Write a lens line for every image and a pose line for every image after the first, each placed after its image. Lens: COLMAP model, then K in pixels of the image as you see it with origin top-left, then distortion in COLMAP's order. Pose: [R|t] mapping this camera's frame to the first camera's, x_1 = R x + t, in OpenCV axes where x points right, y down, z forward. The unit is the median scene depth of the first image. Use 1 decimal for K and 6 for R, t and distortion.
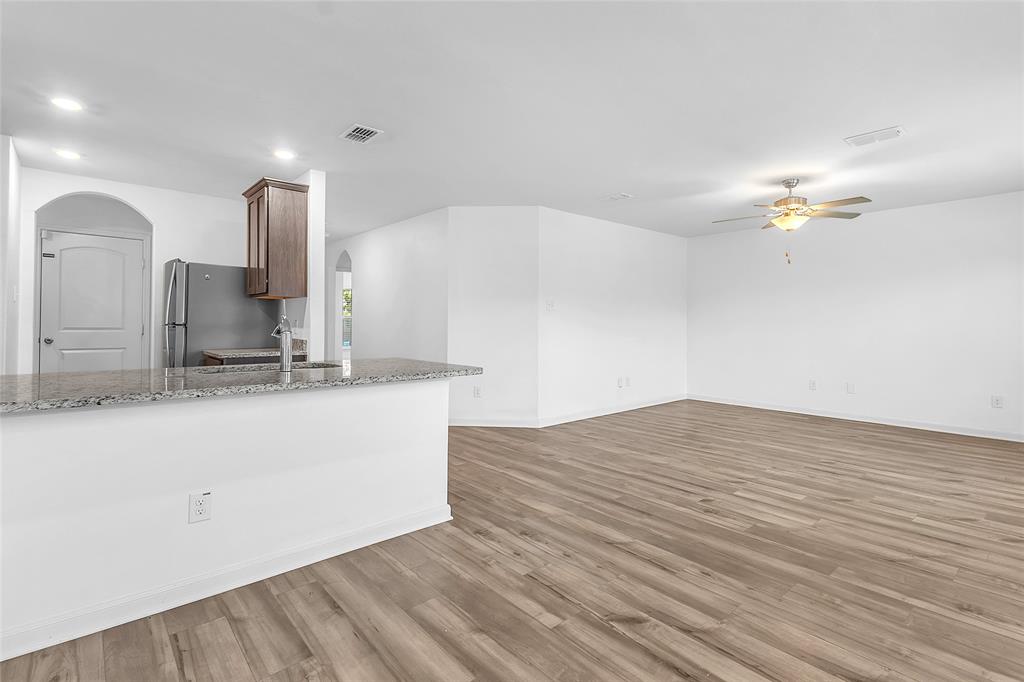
lens RADIAL K [[489.8, 0, 512.0], [0, 489.8, 320.8], [0, 0, 1]] dist [0.021686, -0.000501]
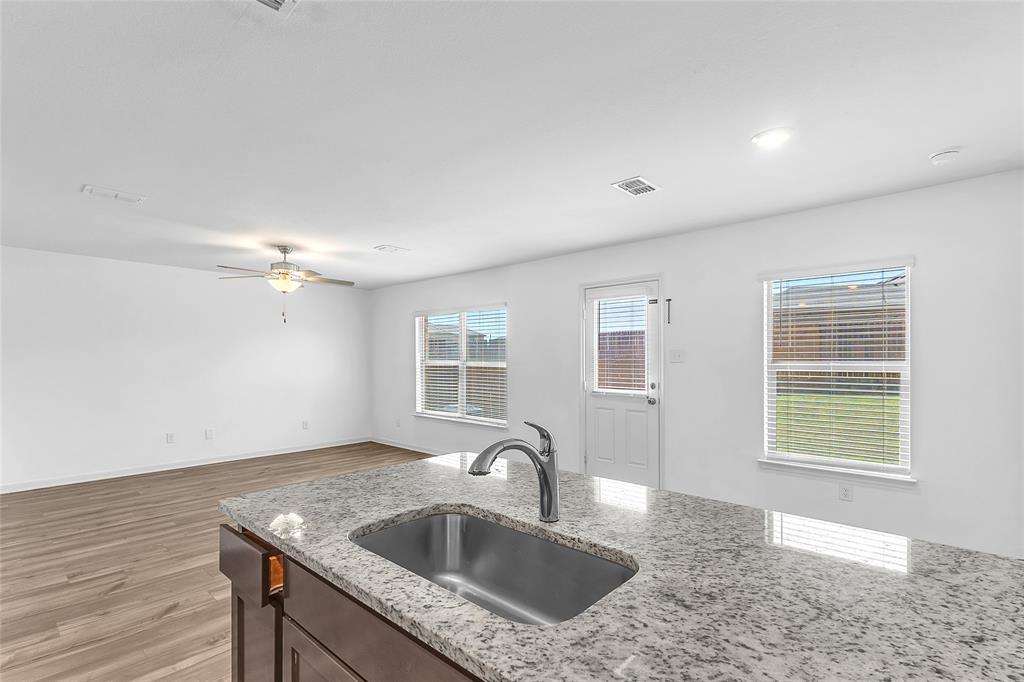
lens RADIAL K [[483.8, 0, 509.6], [0, 483.8, 359.8], [0, 0, 1]] dist [0.034425, -0.013833]
pose [[-0.102637, -0.009772, 0.994671, -0.607704], [-0.004022, 0.999948, 0.009409, -0.050289], [-0.994711, -0.003035, -0.102671, 0.670183]]
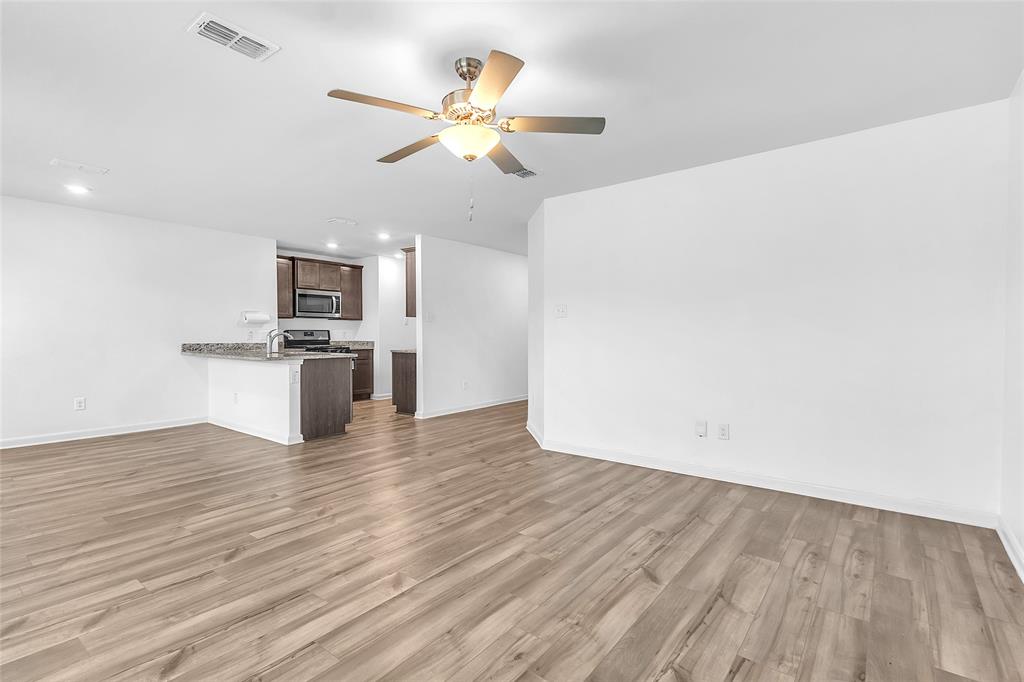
lens RADIAL K [[476.2, 0, 507.4], [0, 476.2, 348.9], [0, 0, 1]] dist [0.020728, -0.000941]
pose [[0.183864, 0.028202, -0.982547, 1.175083], [0.004563, 0.999553, 0.029544, 0.011621], [0.982941, -0.009916, 0.183653, 1.022706]]
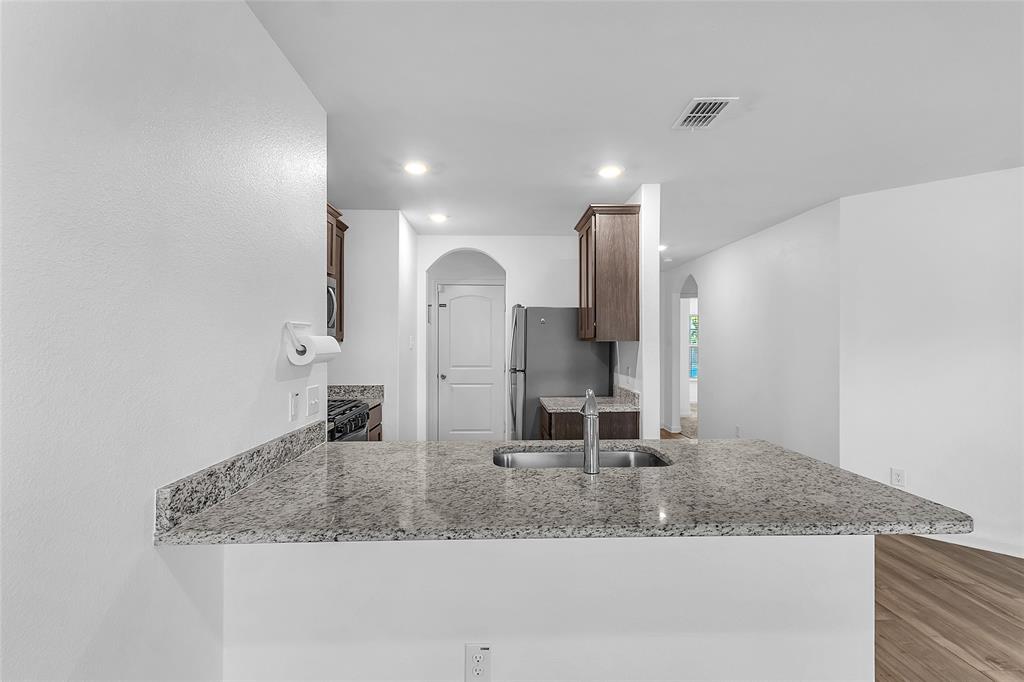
lens RADIAL K [[488.6, 0, 513.1], [0, 488.6, 343.6], [0, 0, 1]] dist [0.019341, -0.000216]
pose [[0.773955, -0.005834, -0.633214, -0.064371], [0.009780, 0.999948, 0.002742, -0.050084], [0.633166, -0.008315, 0.773972, 0.241322]]
